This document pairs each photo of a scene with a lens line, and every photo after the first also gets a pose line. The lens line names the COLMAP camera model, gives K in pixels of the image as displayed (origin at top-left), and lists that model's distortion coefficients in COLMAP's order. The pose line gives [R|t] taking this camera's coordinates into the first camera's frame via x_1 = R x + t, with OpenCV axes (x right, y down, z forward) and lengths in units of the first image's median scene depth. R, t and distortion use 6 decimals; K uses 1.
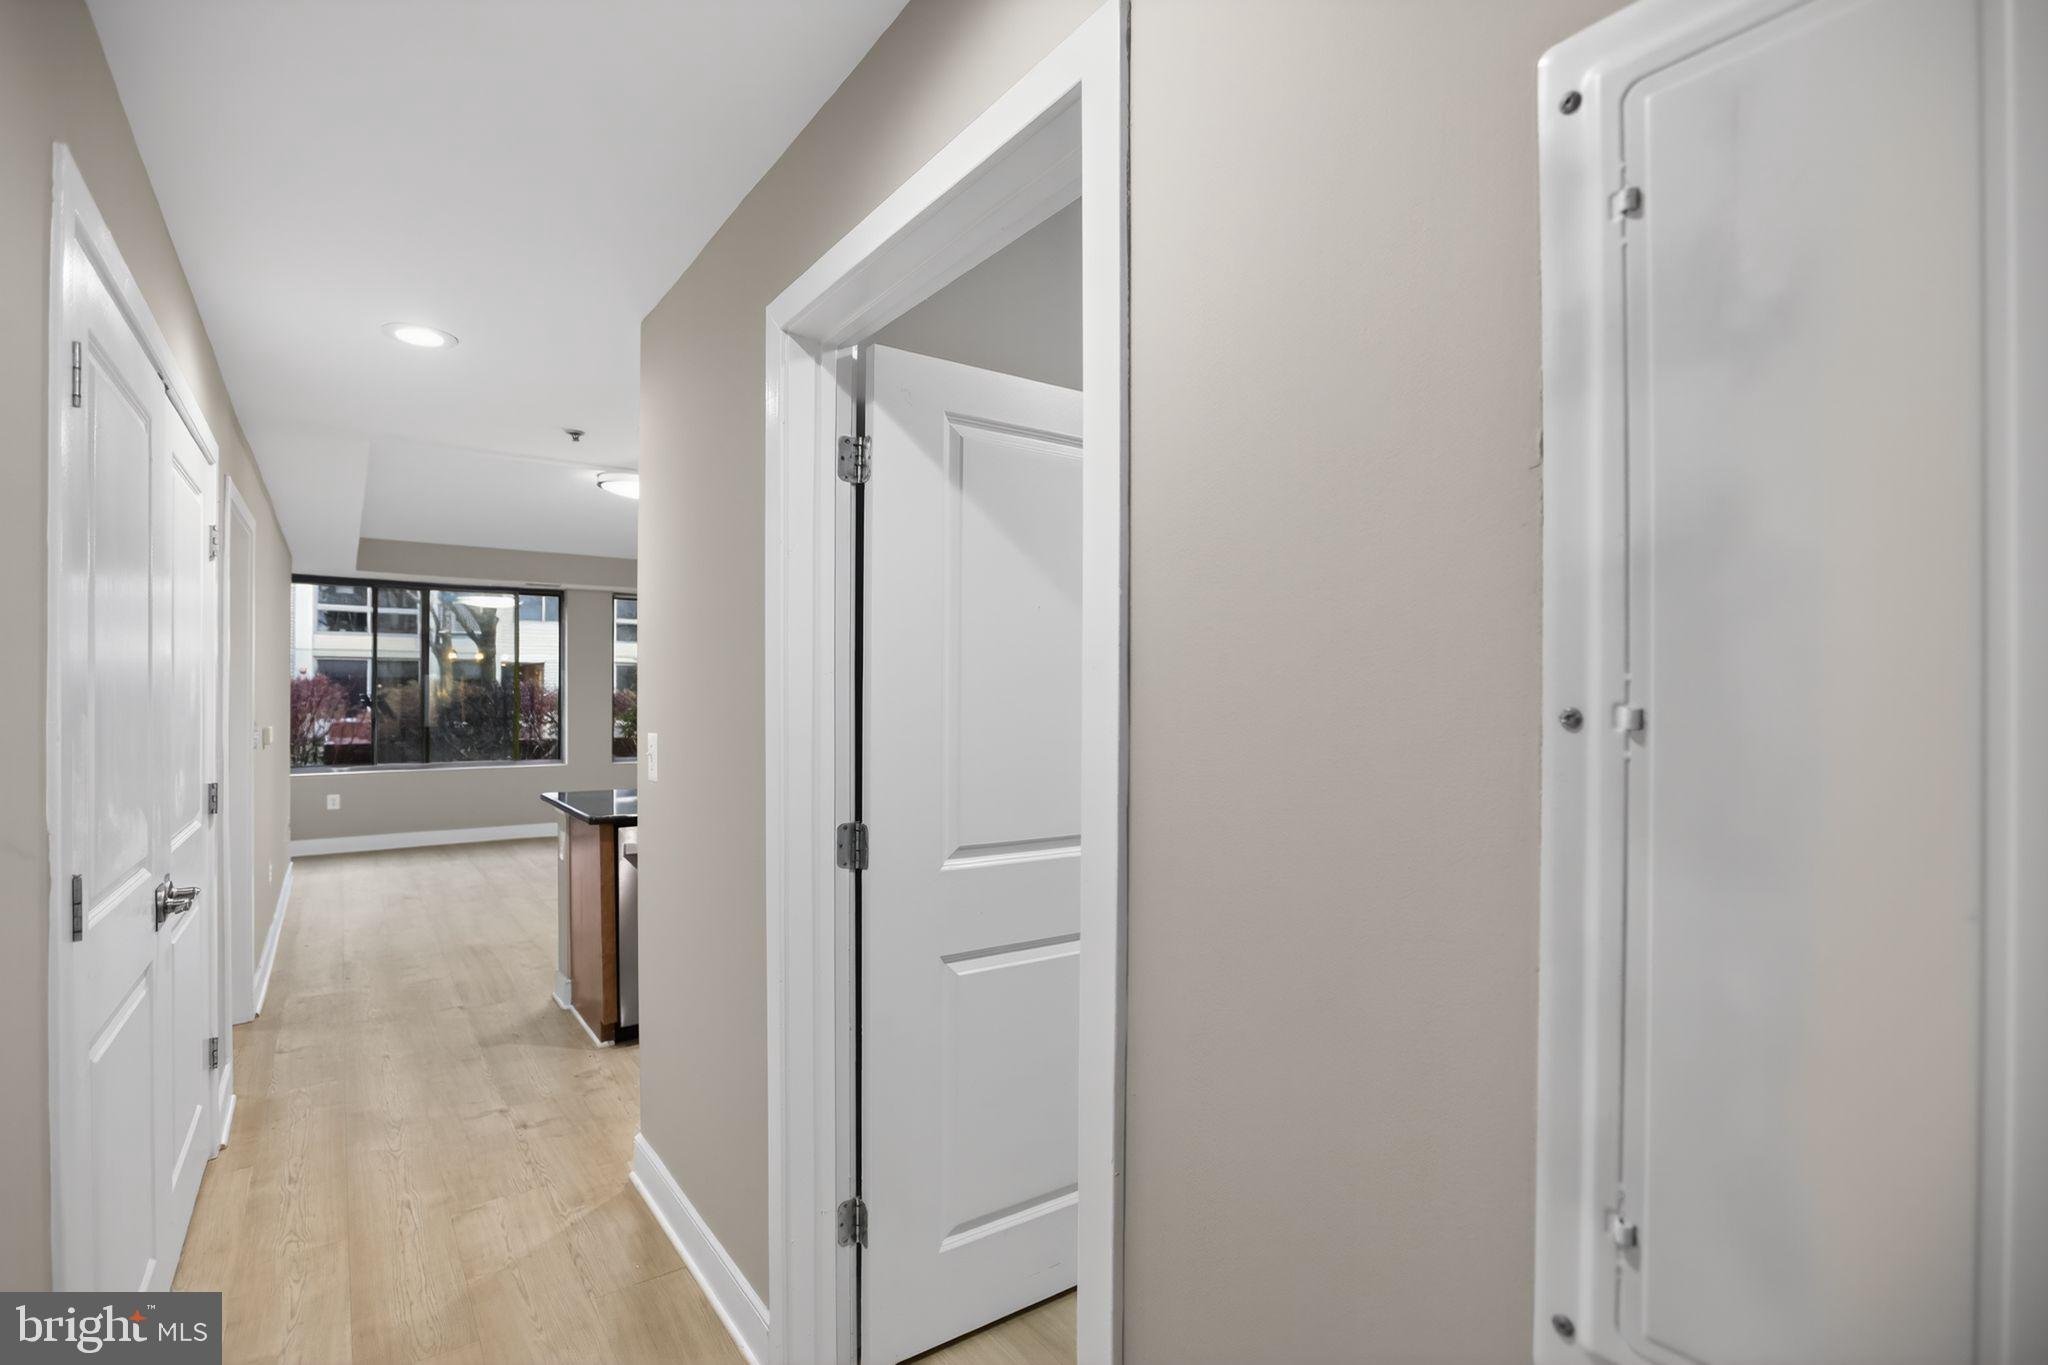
lens RADIAL K [[941.1, 0, 1019.6], [0, 941.1, 694.2], [0, 0, 1]] dist [-0.051772, 0.019688]
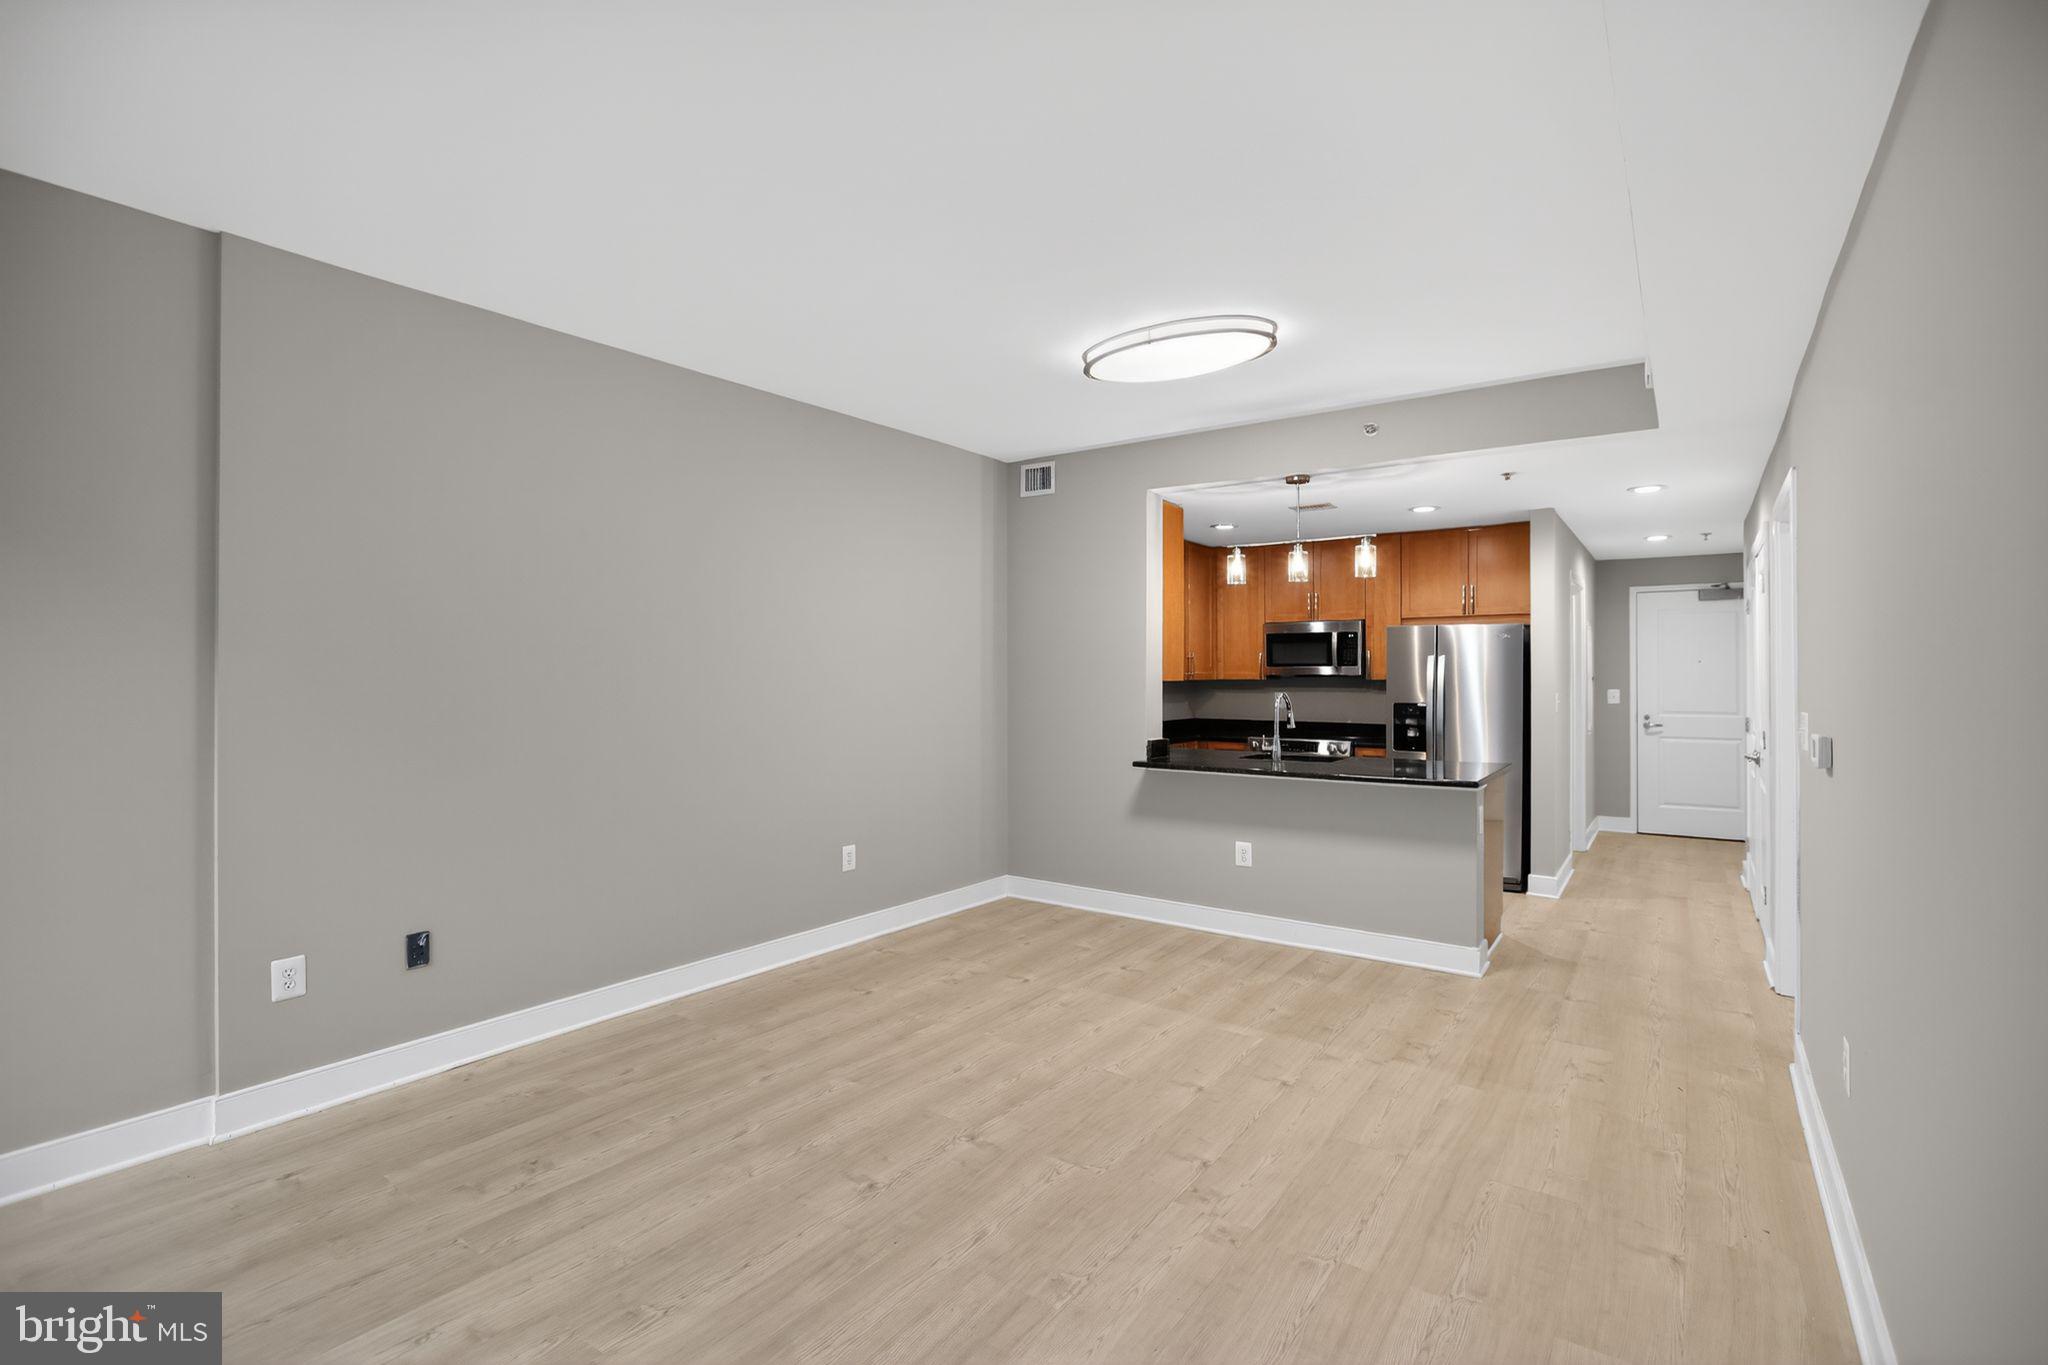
lens RADIAL K [[942.9, 0, 1020.3], [0, 942.9, 657.7], [0, 0, 1]] dist [-0.056743, 0.024467]
pose [[-0.303877, 0.016448, 0.952569, -0.691566], [-0.005862, 0.999800, -0.019134, 0.000945], [-0.952693, -0.011399, -0.303720, 0.937941]]
